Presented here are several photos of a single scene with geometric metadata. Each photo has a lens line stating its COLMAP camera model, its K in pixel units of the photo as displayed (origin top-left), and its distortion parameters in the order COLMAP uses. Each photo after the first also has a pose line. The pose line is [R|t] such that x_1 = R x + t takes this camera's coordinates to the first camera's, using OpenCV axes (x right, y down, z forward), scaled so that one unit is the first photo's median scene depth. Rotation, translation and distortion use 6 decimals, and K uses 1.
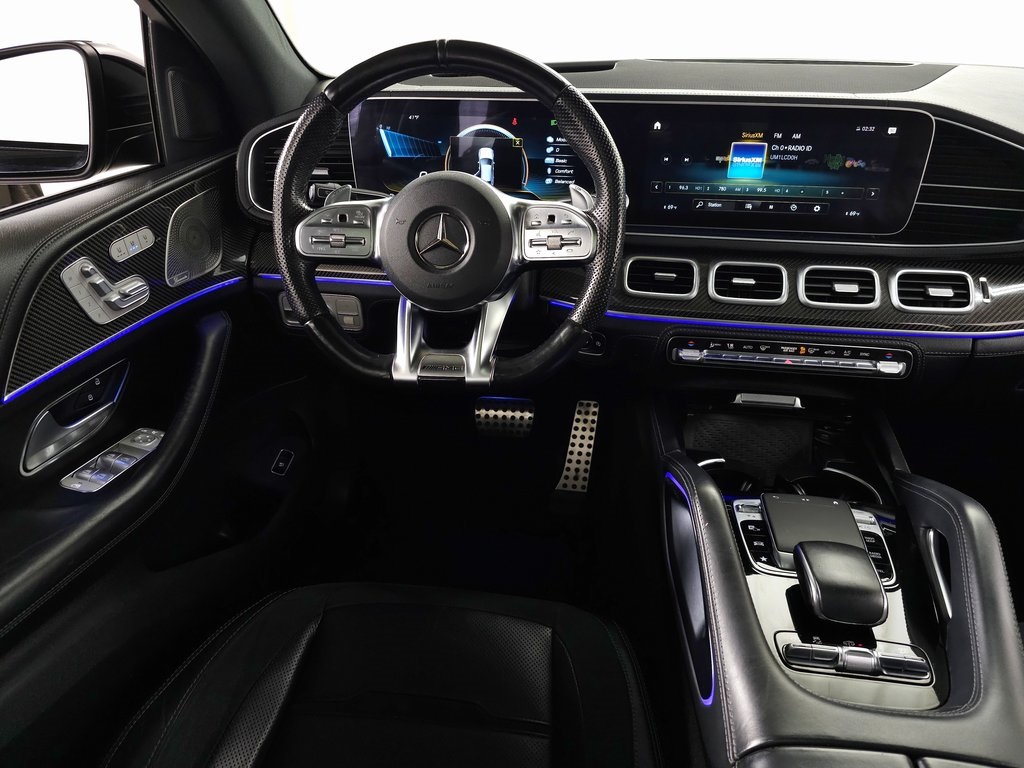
lens RADIAL K [[692.6, 0, 521.2], [0, 692.6, 385.9], [0, 0, 1]] dist [0.027337, -0.028976]
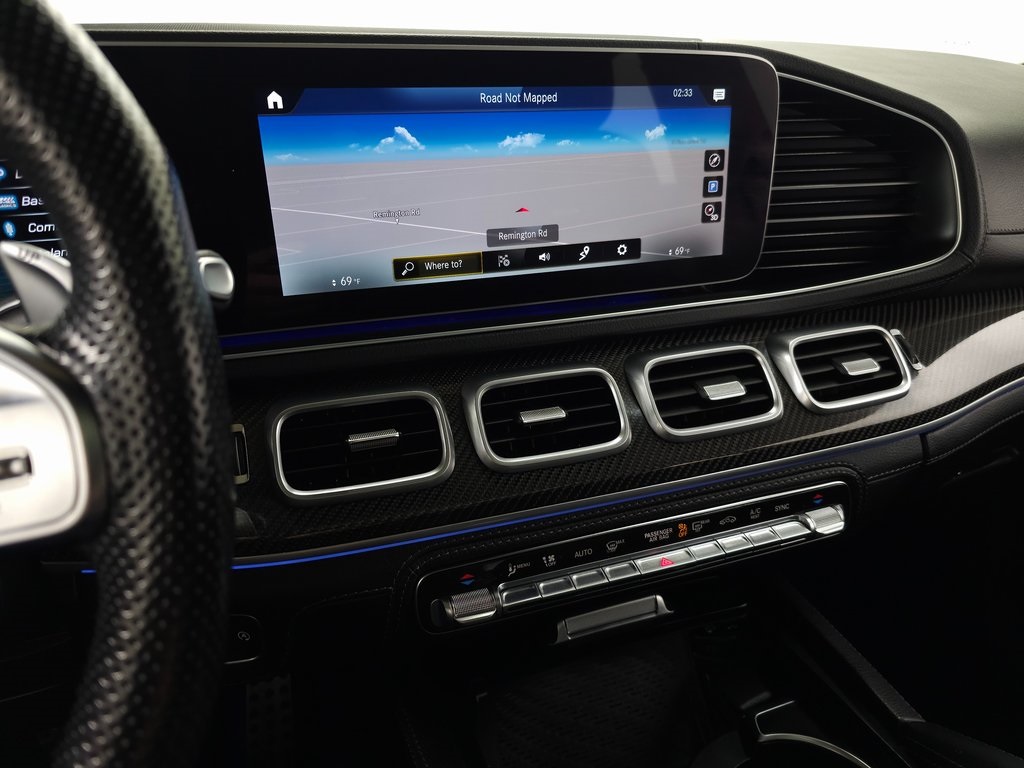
lens RADIAL K [[692.6, 0, 512.7], [0, 692.6, 383.4], [0, 0, 1]] dist [0.027337, -0.028976]
pose [[0.882730, -0.189652, 0.429907, 0.108445], [0.236654, 0.969857, -0.058073, -0.147981], [-0.405935, 0.153001, 0.901004, 0.585036]]
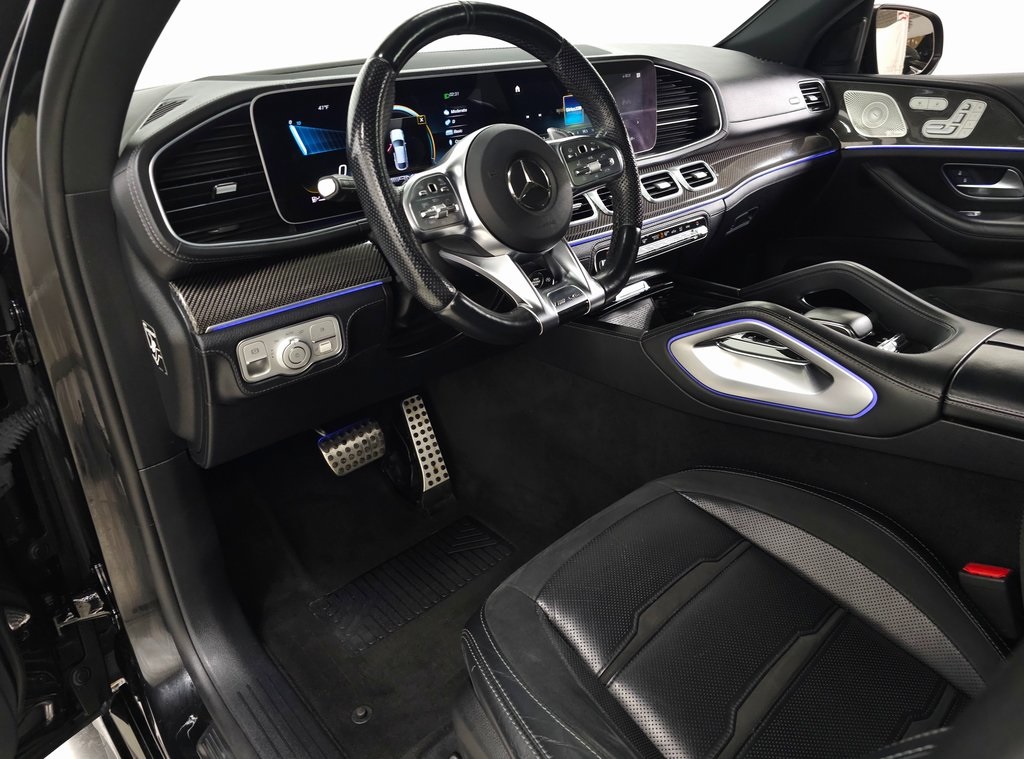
lens RADIAL K [[692.6, 0, 532.4], [0, 692.6, 384.5], [0, 0, 1]] dist [0.027337, -0.028976]
pose [[0.621617, -0.373801, 0.688379, -0.784511], [0.429064, 0.897719, 0.100025, -0.032738], [-0.655360, 0.233181, 0.718422, 0.255304]]
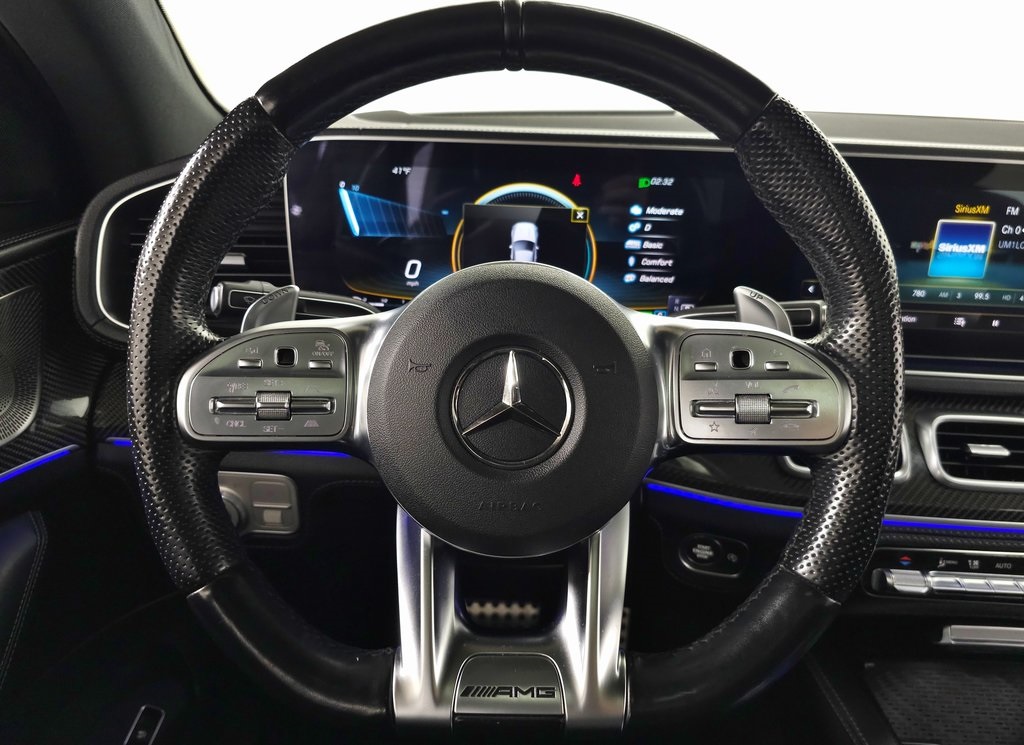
lens RADIAL K [[722.3, 0, 507.8], [0, 722.3, 374.9], [0, 0, 1]] dist [0.011454, -0.028455]
pose [[0.993816, -0.007773, 0.110765, -0.139973], [0.023621, 0.989514, -0.142493, -0.134850], [-0.108496, 0.144228, 0.983579, 0.439150]]
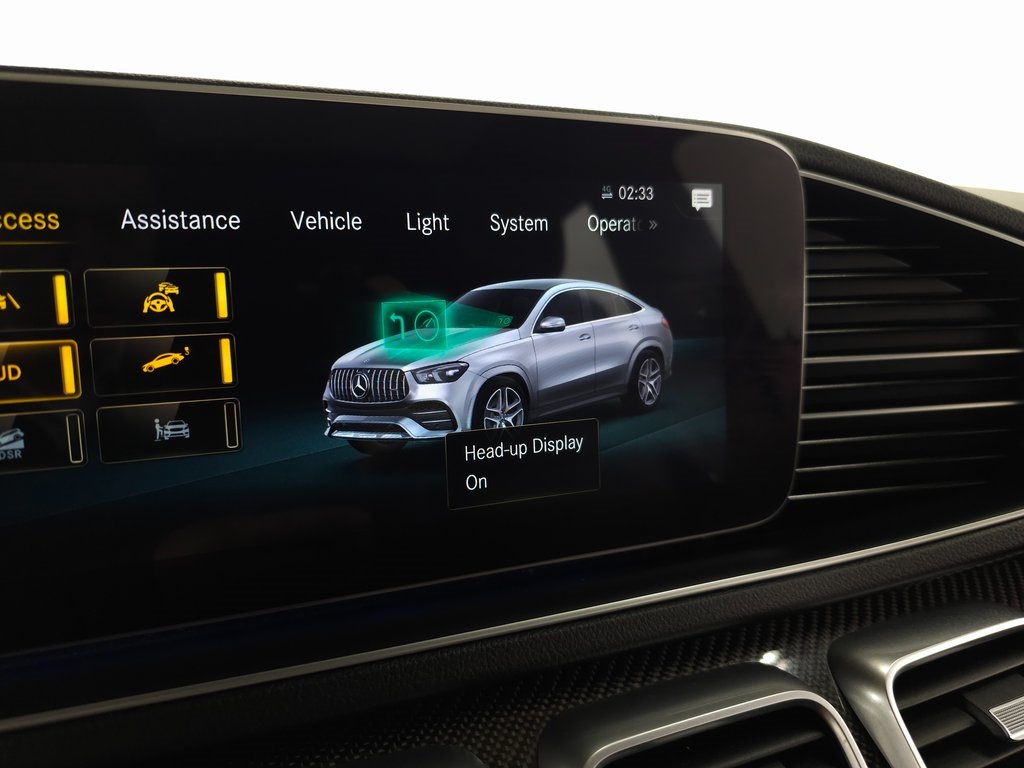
lens RADIAL K [[692.6, 0, 529.1], [0, 692.6, 393.5], [0, 0, 1]] dist [0.027337, -0.028976]
pose [[0.860961, -0.094471, 0.499821, 0.296394], [0.251491, 0.933163, -0.256826, -0.219855], [-0.442152, 0.346818, 0.827175, 0.780009]]
